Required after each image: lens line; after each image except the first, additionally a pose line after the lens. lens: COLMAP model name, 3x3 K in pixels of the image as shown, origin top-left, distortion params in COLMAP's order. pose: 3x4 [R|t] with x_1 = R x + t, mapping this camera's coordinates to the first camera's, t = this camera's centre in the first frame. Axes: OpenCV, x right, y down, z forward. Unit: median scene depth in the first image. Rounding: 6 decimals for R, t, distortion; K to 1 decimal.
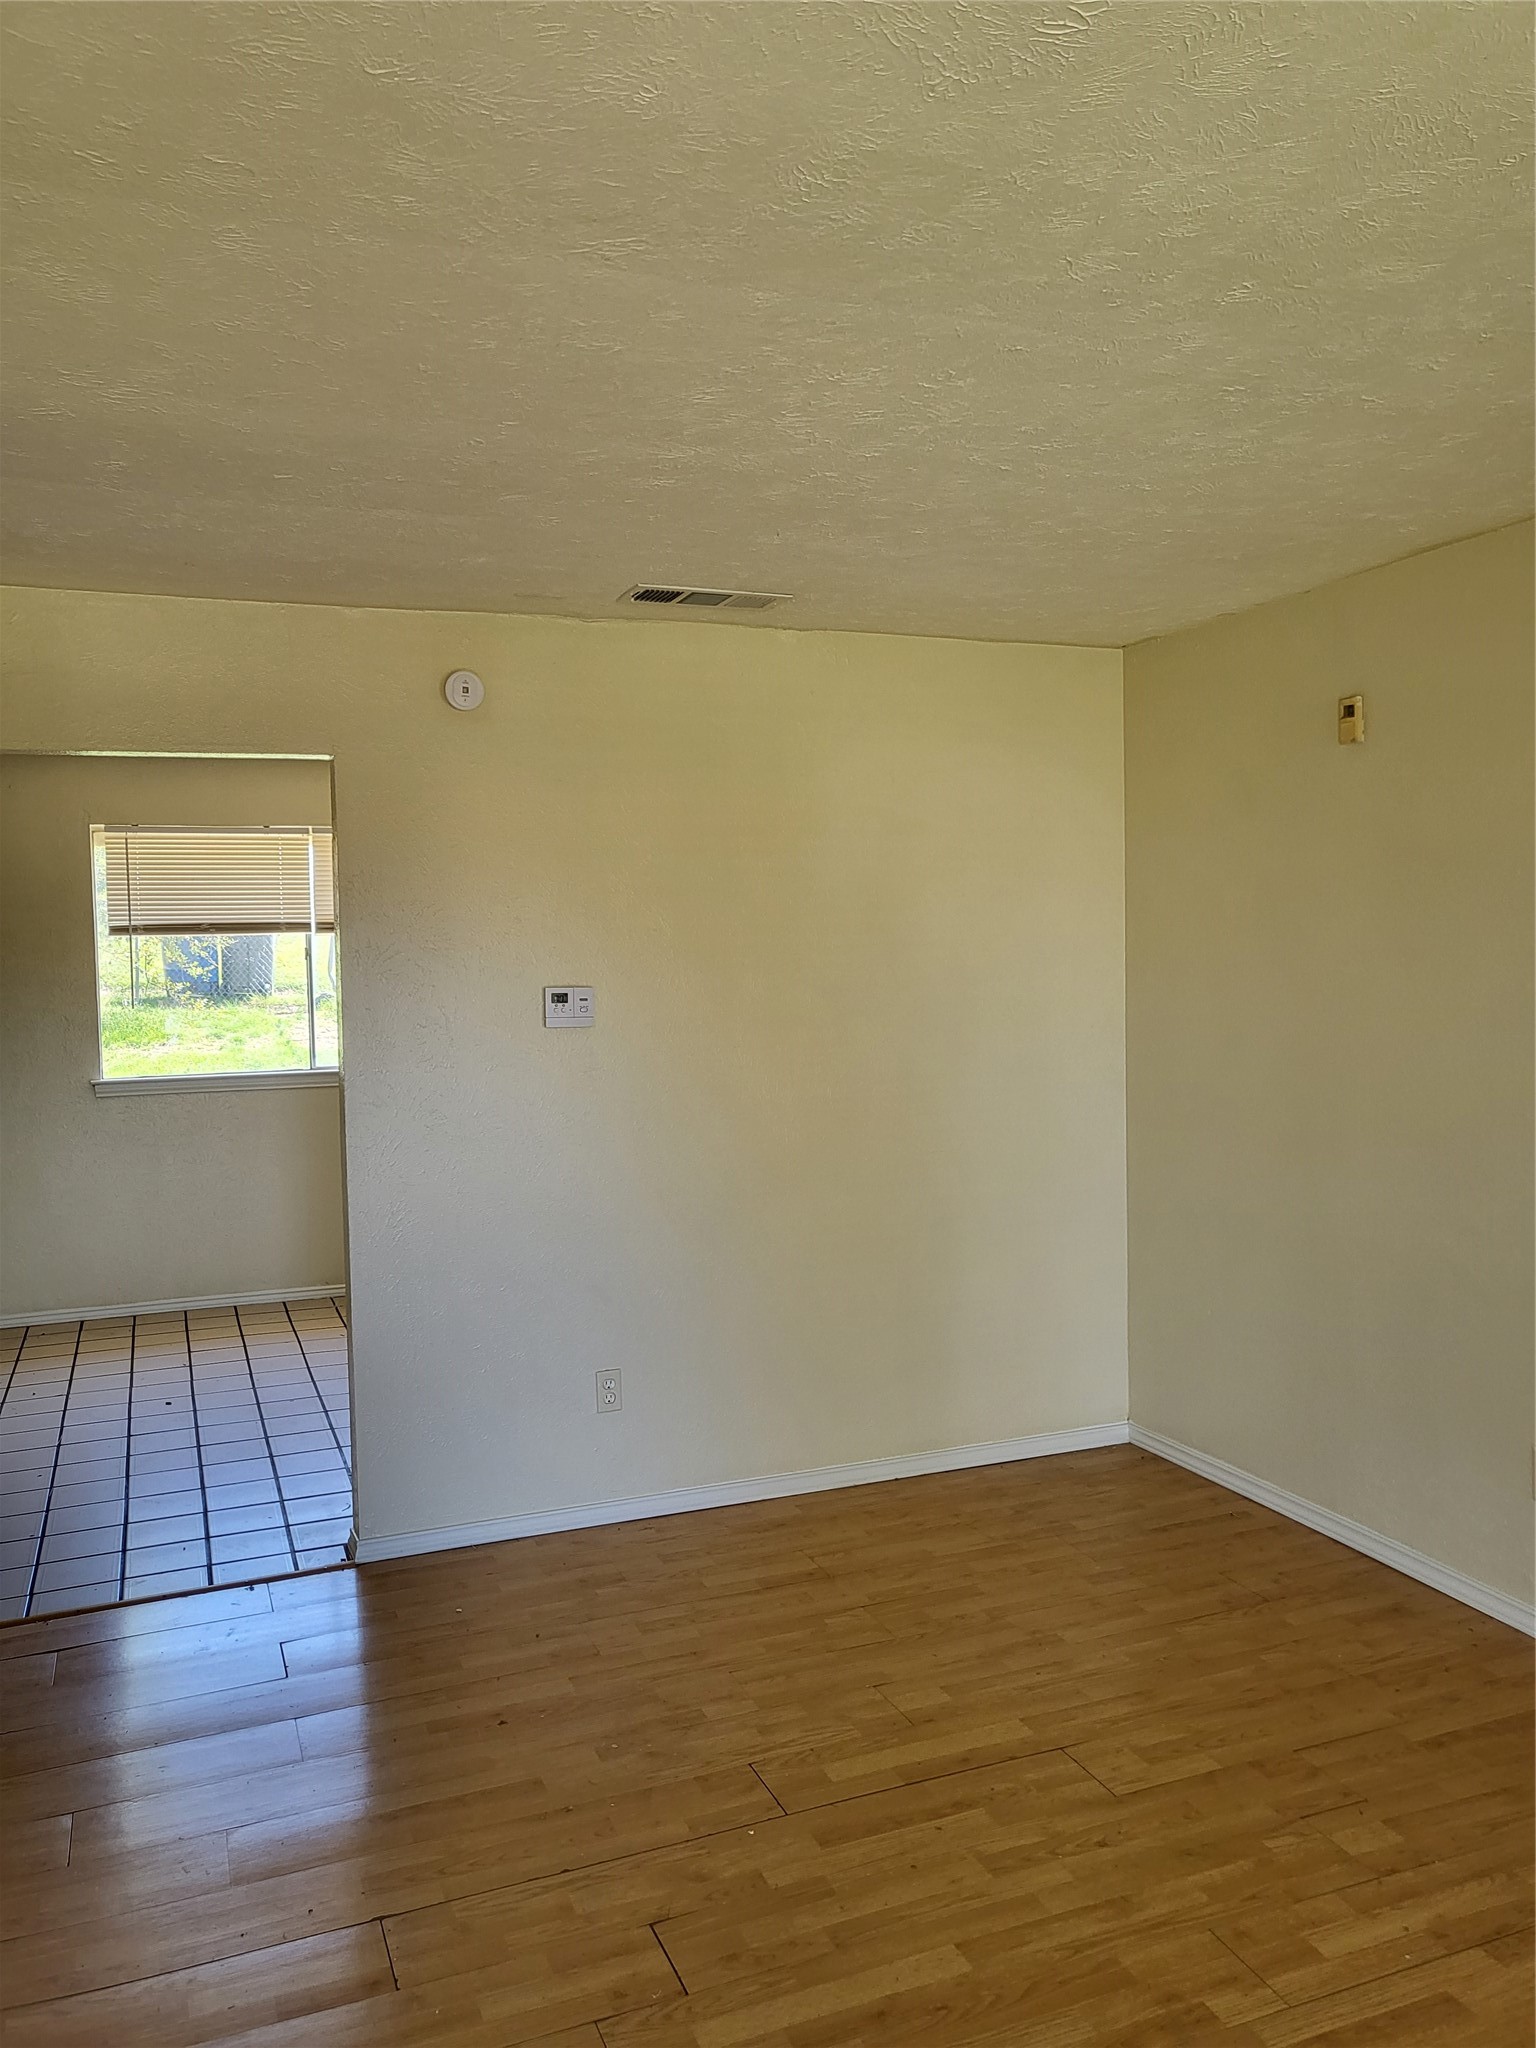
lens RADIAL K [[1608.1, 0, 768.0], [0, 1608.1, 1024.0], [0, 0, 1]] dist [0.116328, 0.003086]
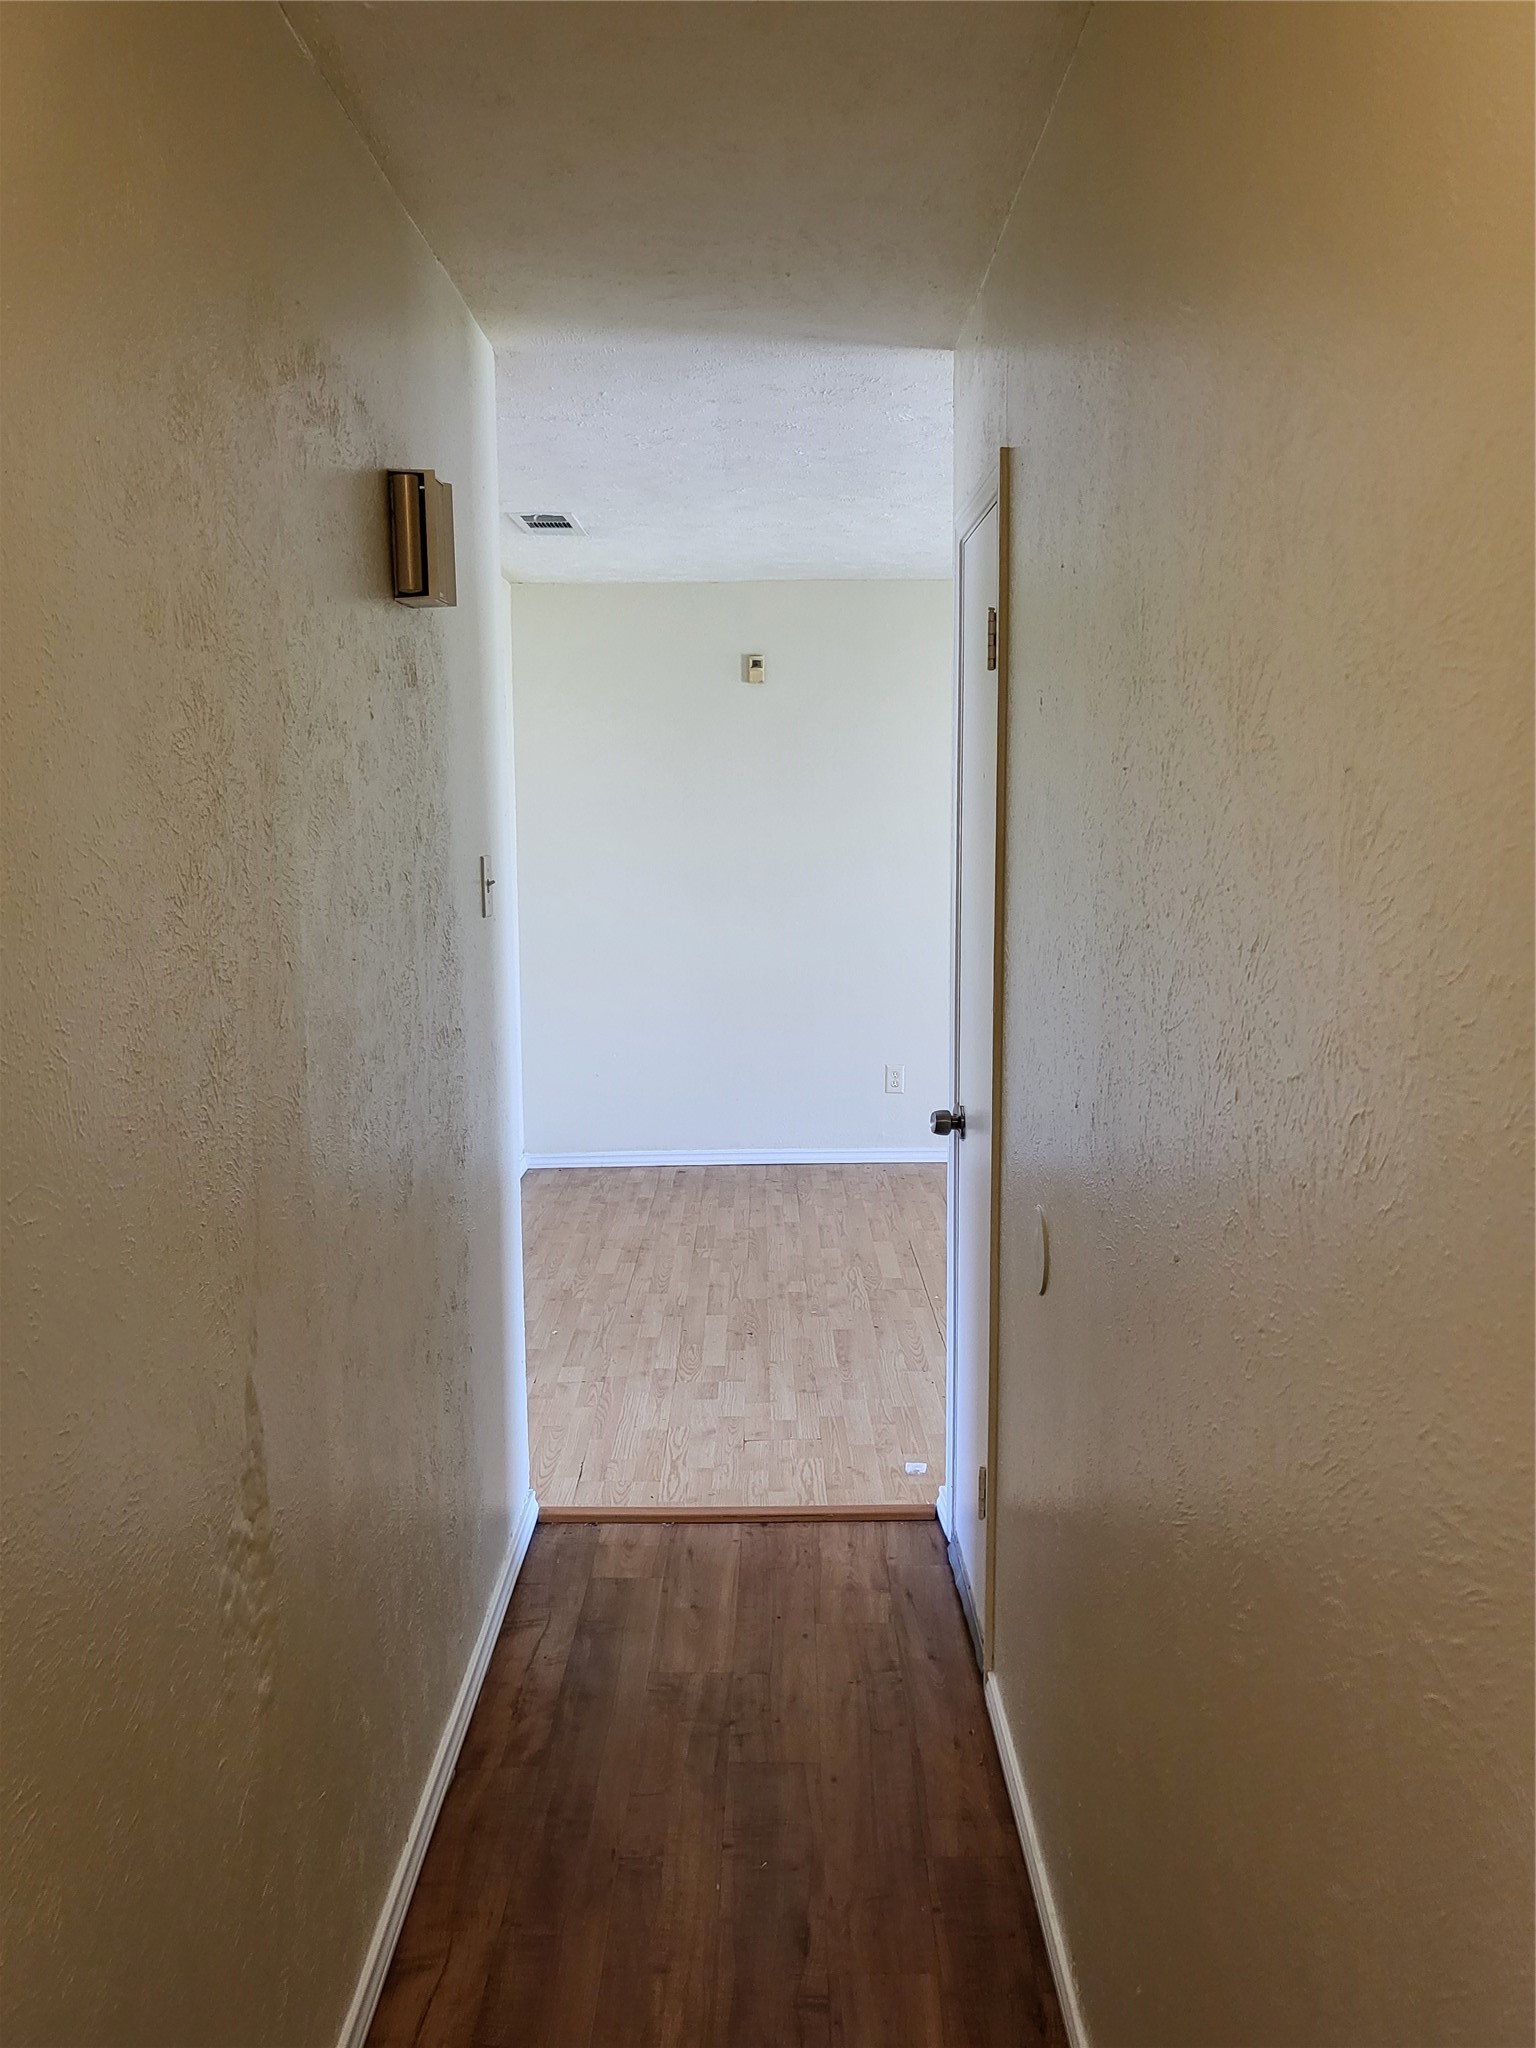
lens RADIAL K [[1608.1, 0, 768.0], [0, 1608.1, 1024.0], [0, 0, 1]] dist [0.116328, 0.003086]
pose [[0.368636, -0.112551, 0.922735, -1.339306], [0.043354, 0.993644, 0.103880, 0.003781], [-0.928562, 0.001710, 0.371172, 0.419332]]
